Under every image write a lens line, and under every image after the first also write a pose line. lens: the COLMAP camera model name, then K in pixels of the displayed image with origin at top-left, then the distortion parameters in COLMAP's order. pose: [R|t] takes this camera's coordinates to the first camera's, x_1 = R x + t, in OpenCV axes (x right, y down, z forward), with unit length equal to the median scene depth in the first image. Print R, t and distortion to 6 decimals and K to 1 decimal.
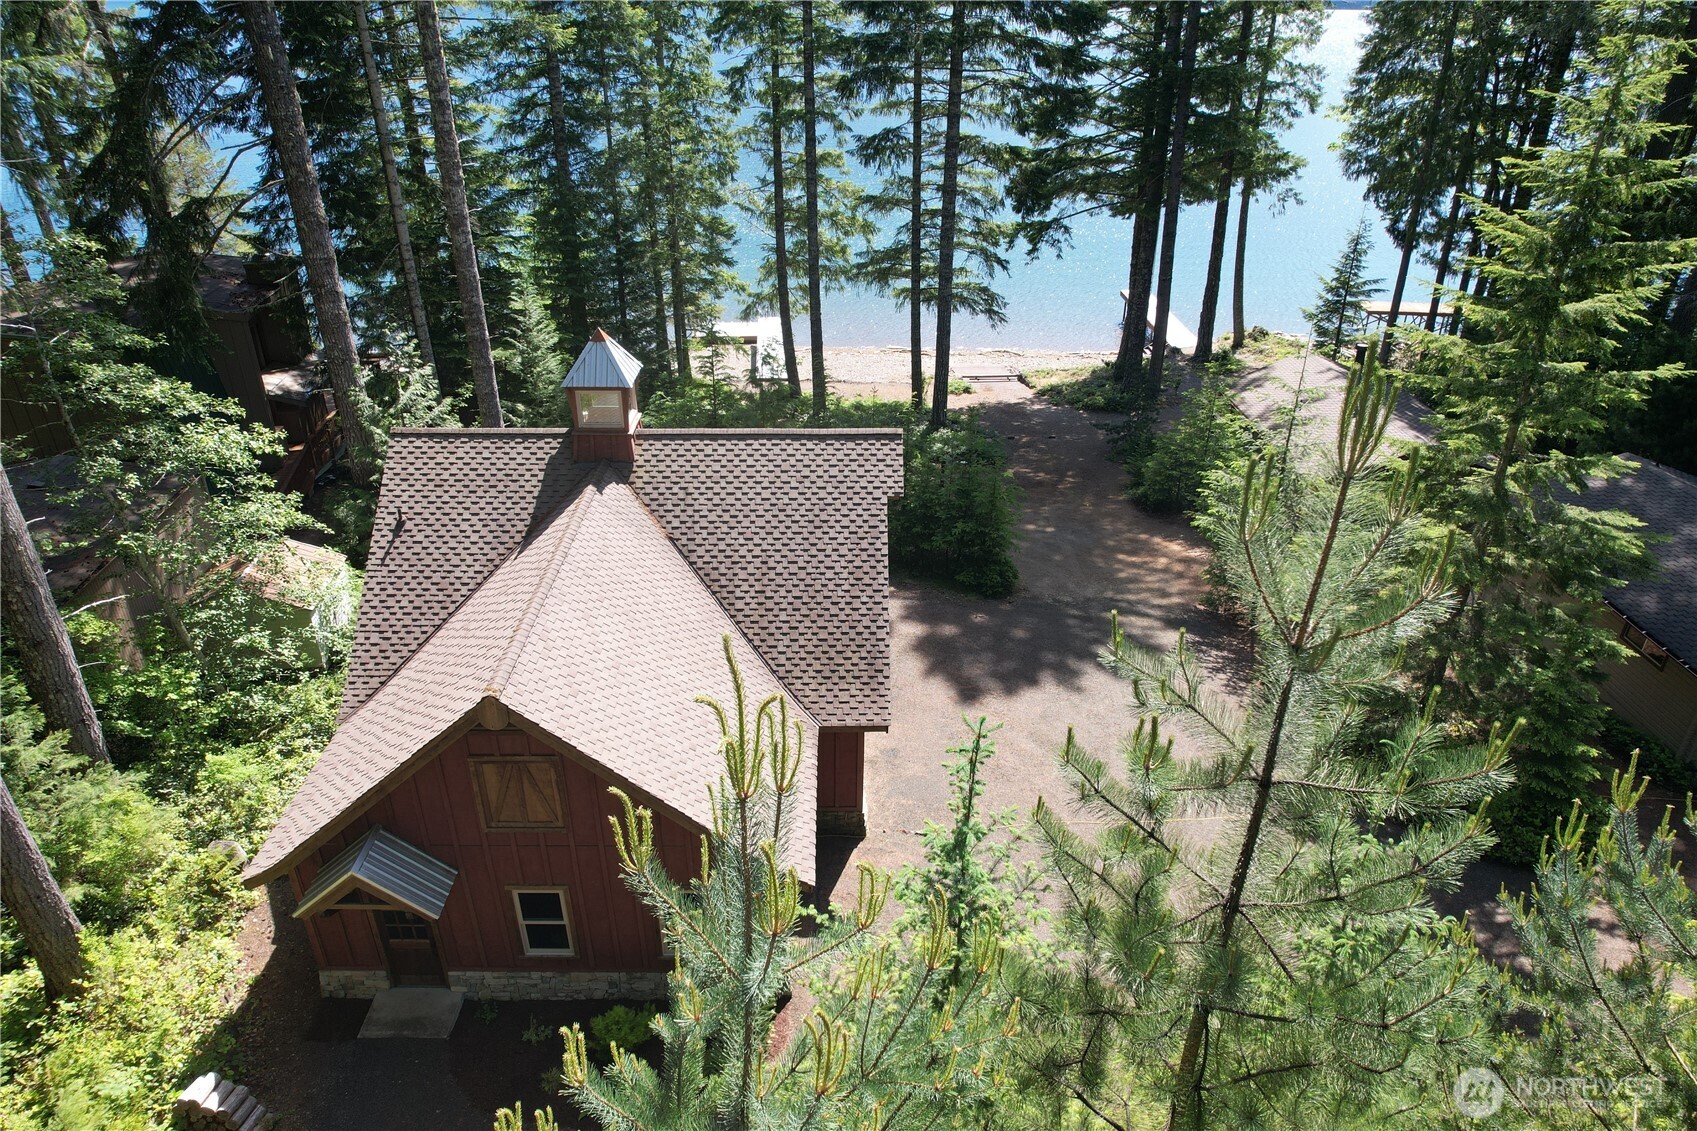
lens RADIAL K [[1102.4, 0, 852.4], [0, 1102.4, 566.2], [0, 0, 1]] dist [-0.066455, 0.067812]
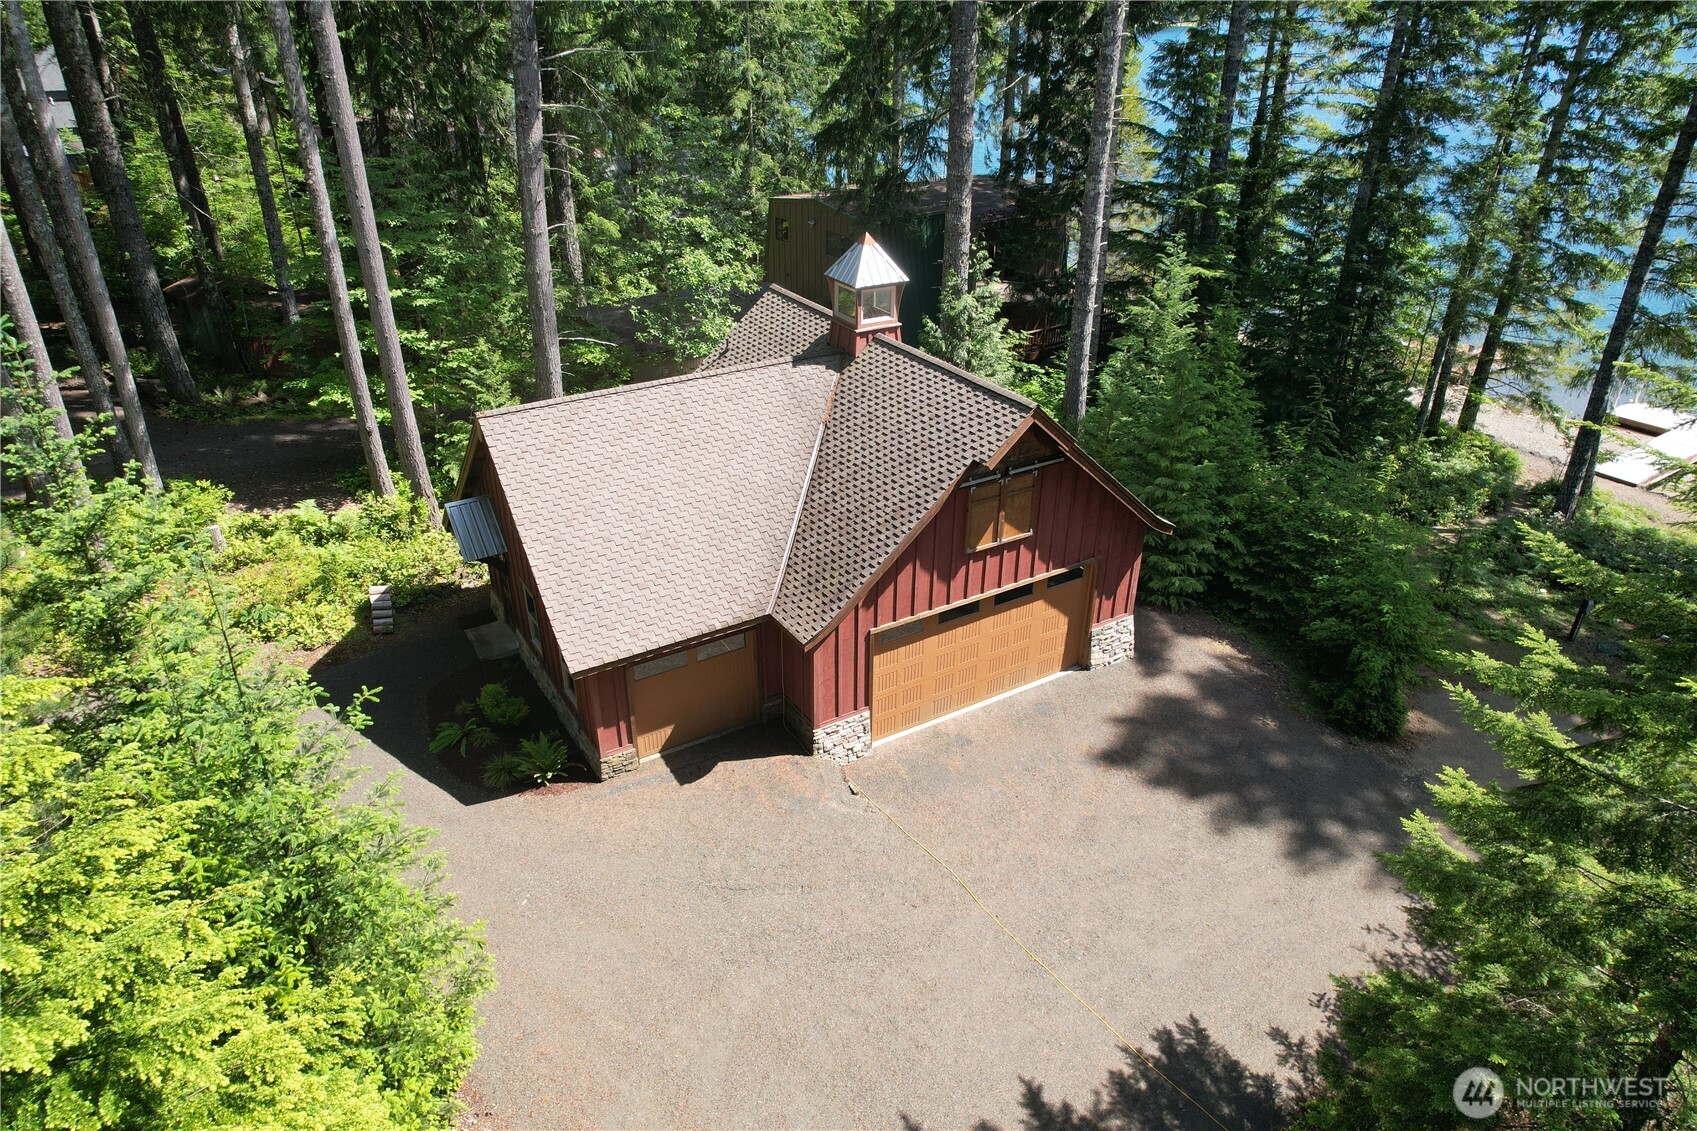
lens RADIAL K [[1102.4, 0, 853.0], [0, 1102.4, 555.6], [0, 0, 1]] dist [-0.066455, 0.067812]
pose [[0.511198, 0.394905, -0.763366, 0.735515], [-0.408544, 0.893079, 0.188421, -0.126258], [0.756154, 0.215548, 0.617876, 0.362010]]
